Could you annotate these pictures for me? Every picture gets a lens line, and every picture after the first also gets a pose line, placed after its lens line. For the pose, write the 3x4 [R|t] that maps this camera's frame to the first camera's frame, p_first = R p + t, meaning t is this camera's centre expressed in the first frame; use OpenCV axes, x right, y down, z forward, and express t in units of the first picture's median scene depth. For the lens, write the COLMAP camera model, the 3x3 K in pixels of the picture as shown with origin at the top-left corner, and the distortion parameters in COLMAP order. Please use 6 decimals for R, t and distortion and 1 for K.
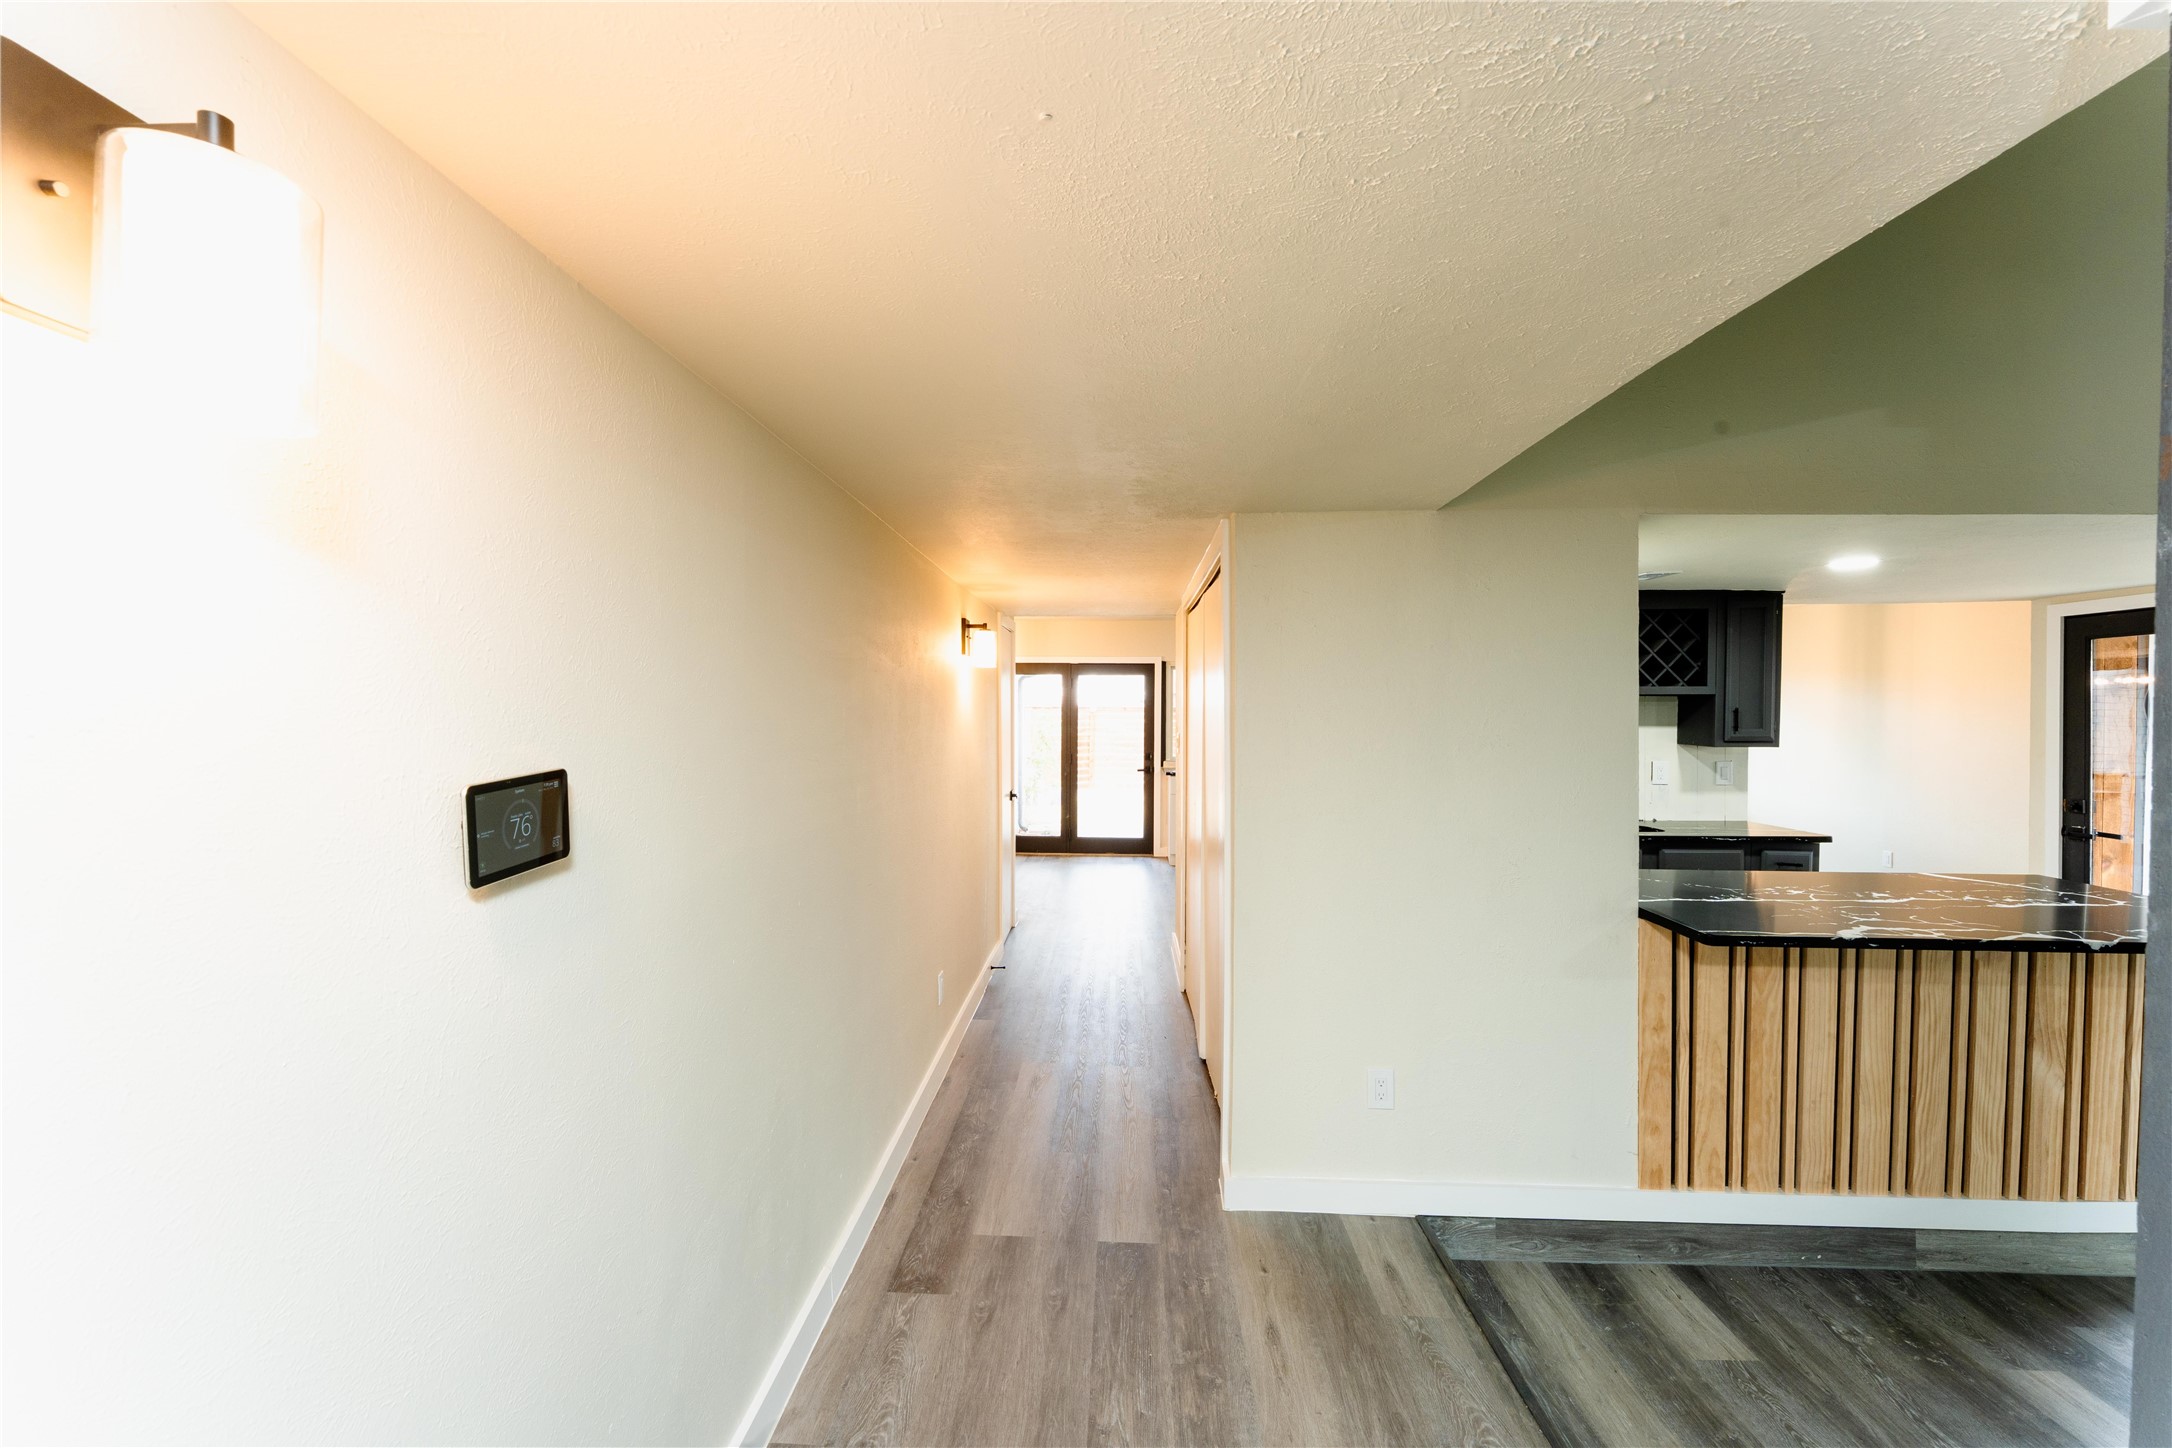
lens RADIAL K [[867.3, 0, 1082.2], [0, 867.3, 720.2], [0, 0, 1]] dist [0.000607, 0.000026]
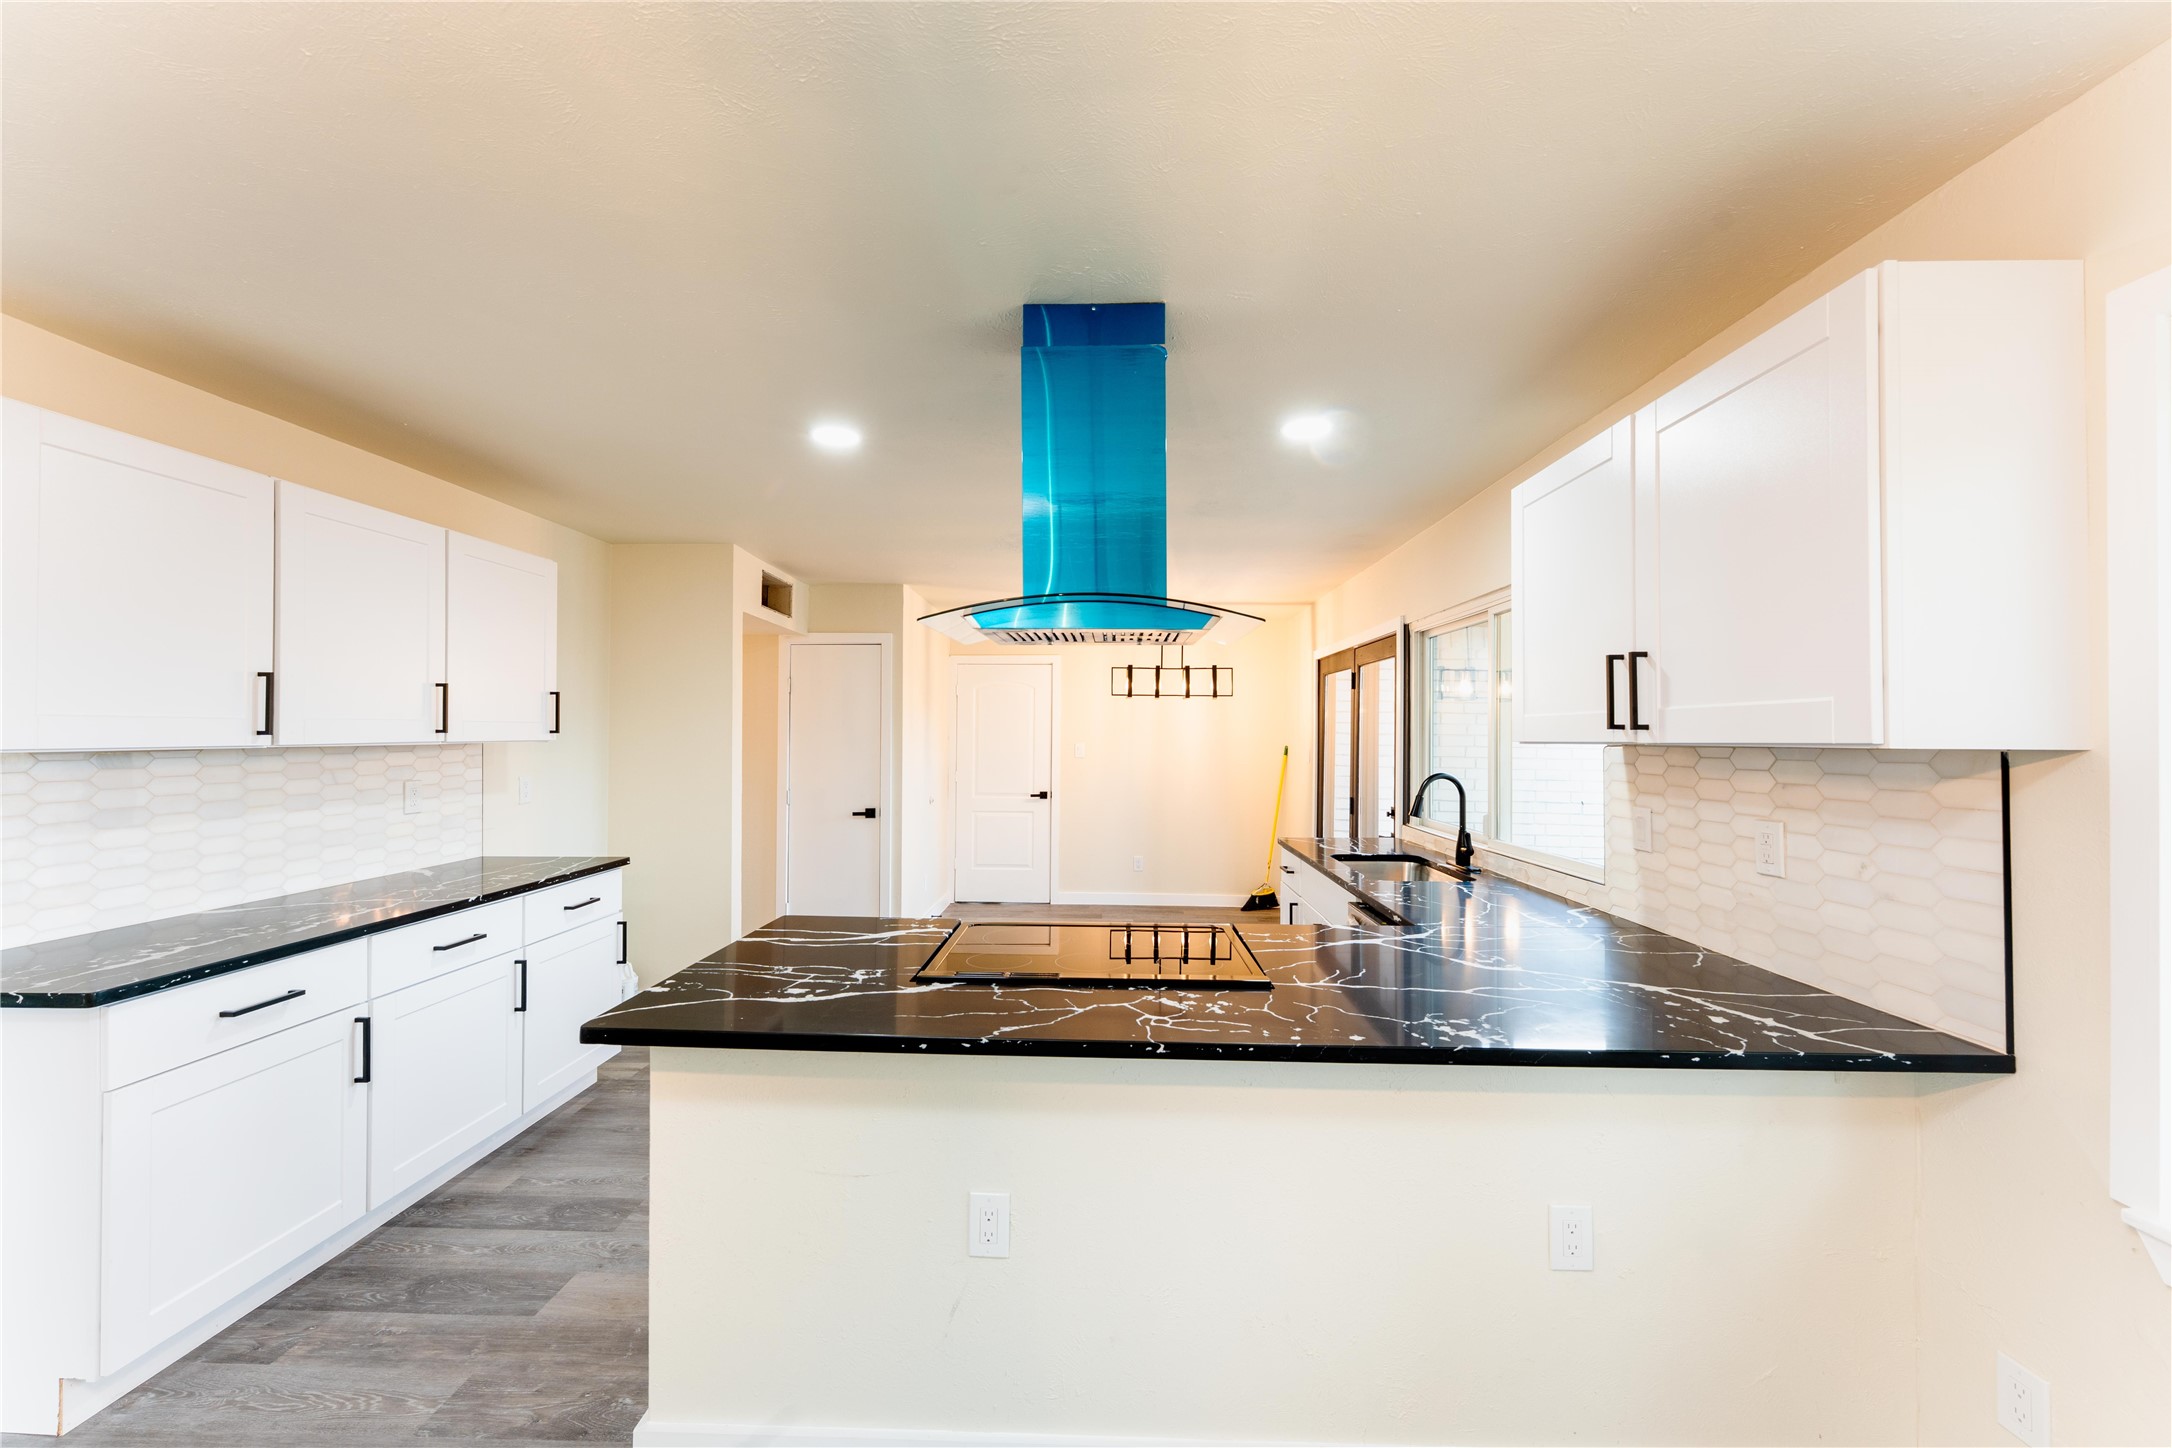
lens RADIAL K [[865.4, 0, 1080.7], [0, 865.4, 721.3], [0, 0, 1]] dist [-0.000090, -0.000263]
pose [[0.013390, -0.021959, -0.999669, 2.050575], [-0.014177, 0.999654, -0.022148, 0.004714], [0.999810, 0.014469, 0.013074, 2.804003]]
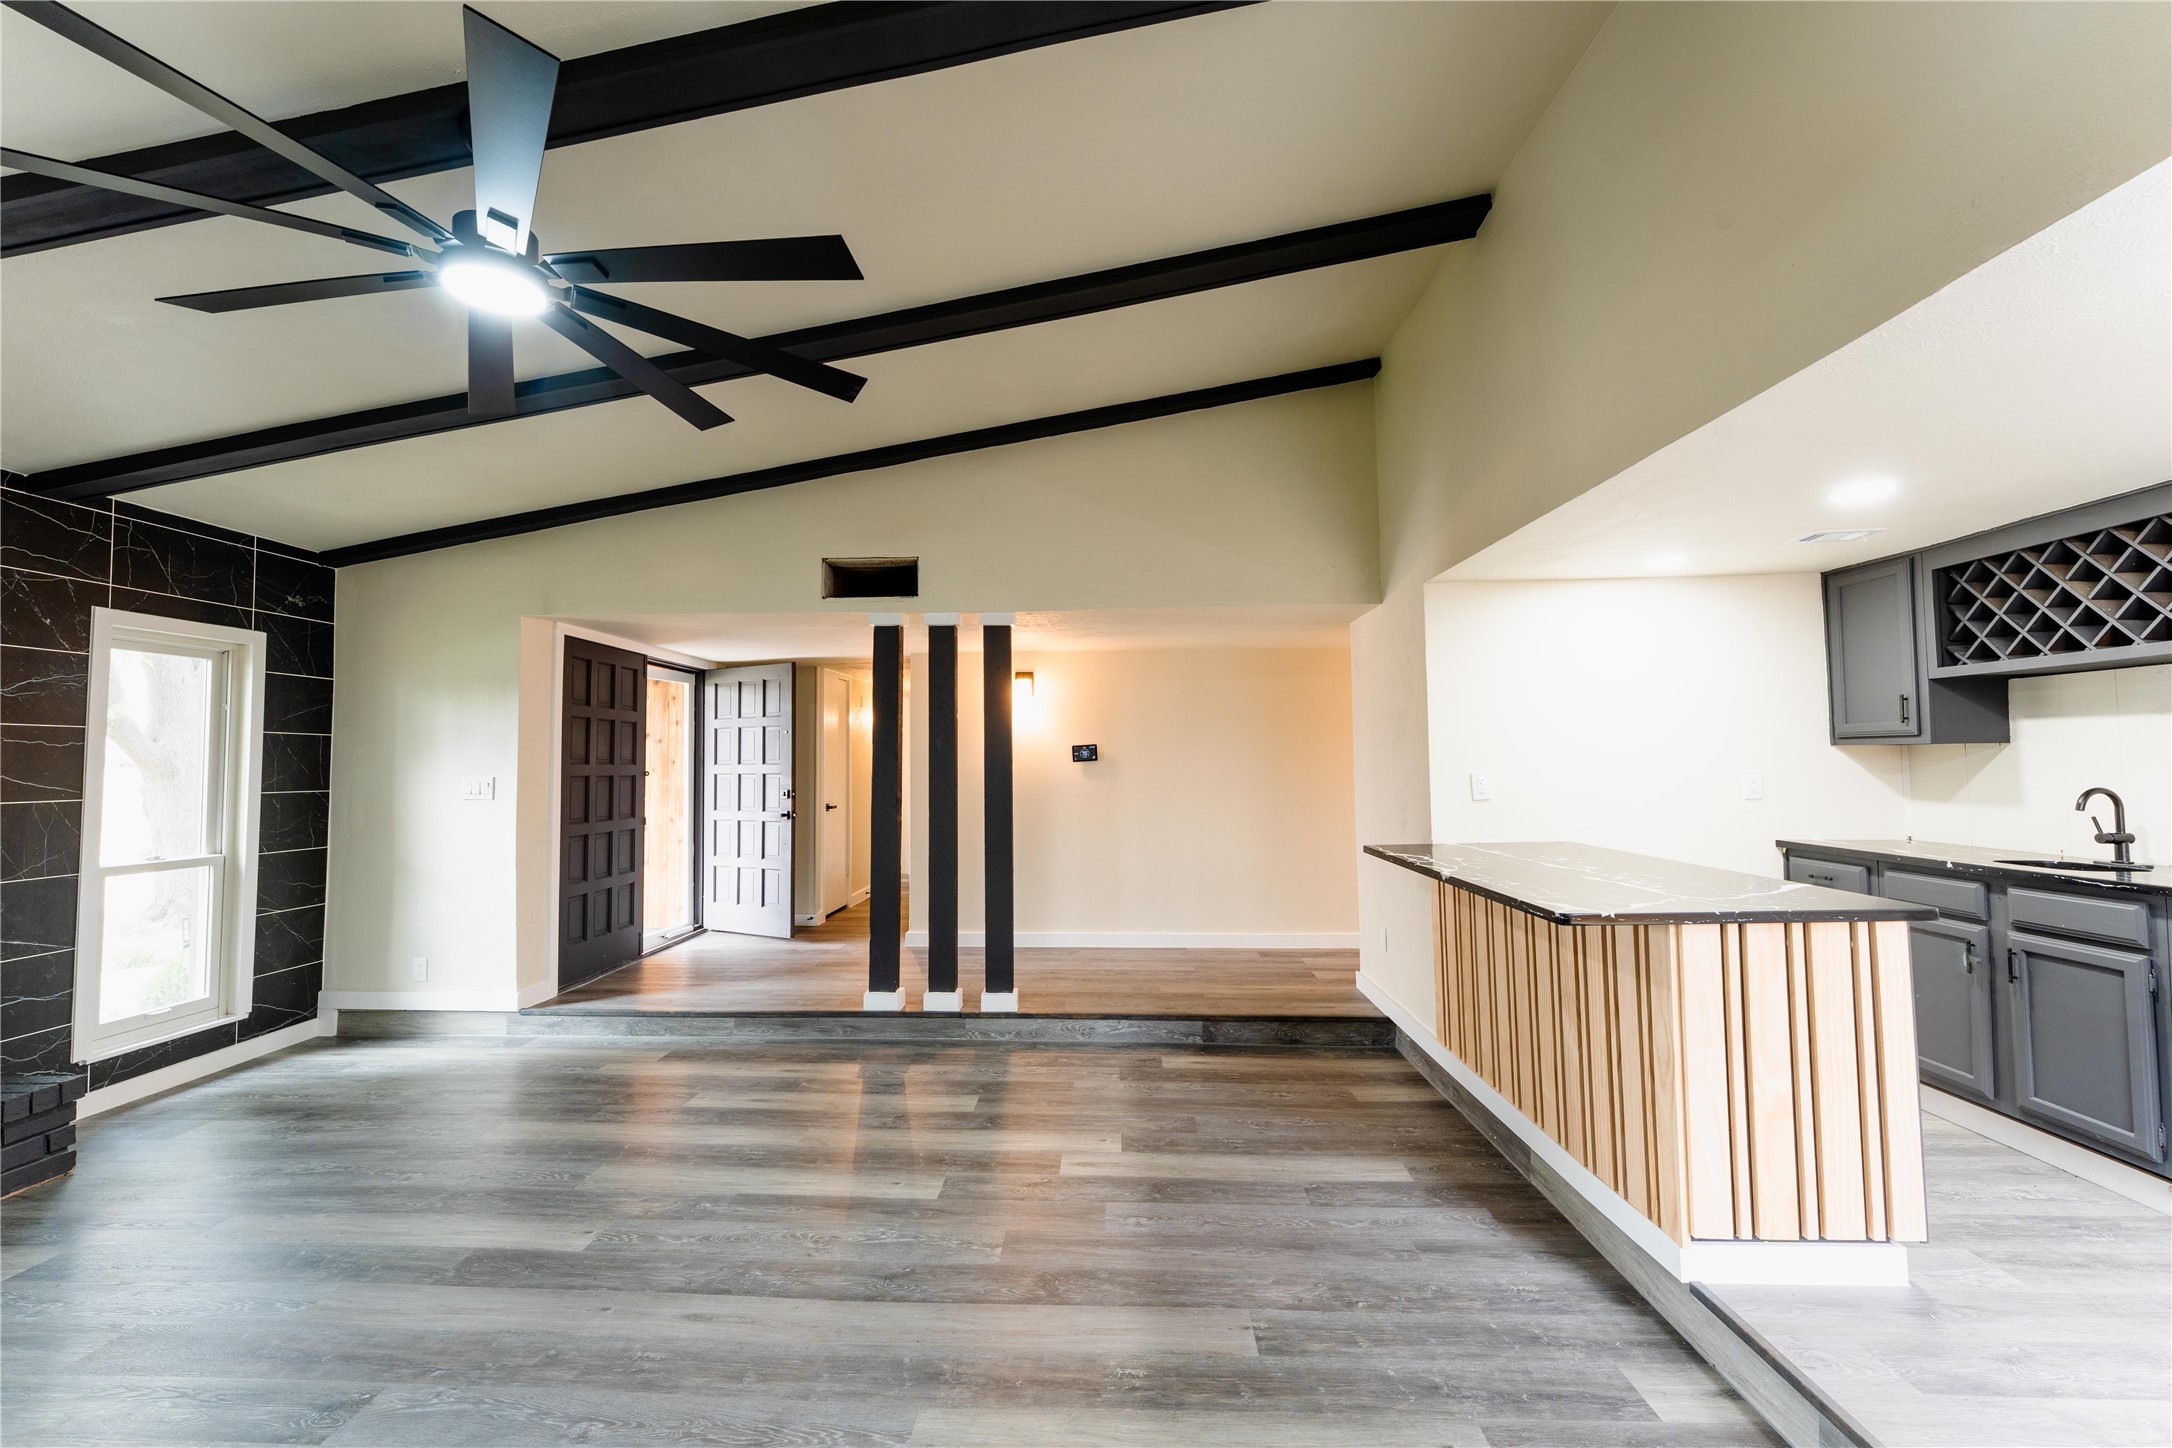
lens RADIAL K [[865.4, 0, 1080.7], [0, 865.4, 721.3], [0, 0, 1]] dist [-0.000090, -0.000263]
pose [[0.007044, -0.050217, -0.998713, 2.131638], [-0.003756, 0.998730, -0.050244, 0.083428], [0.999968, 0.004105, 0.006846, 0.392440]]
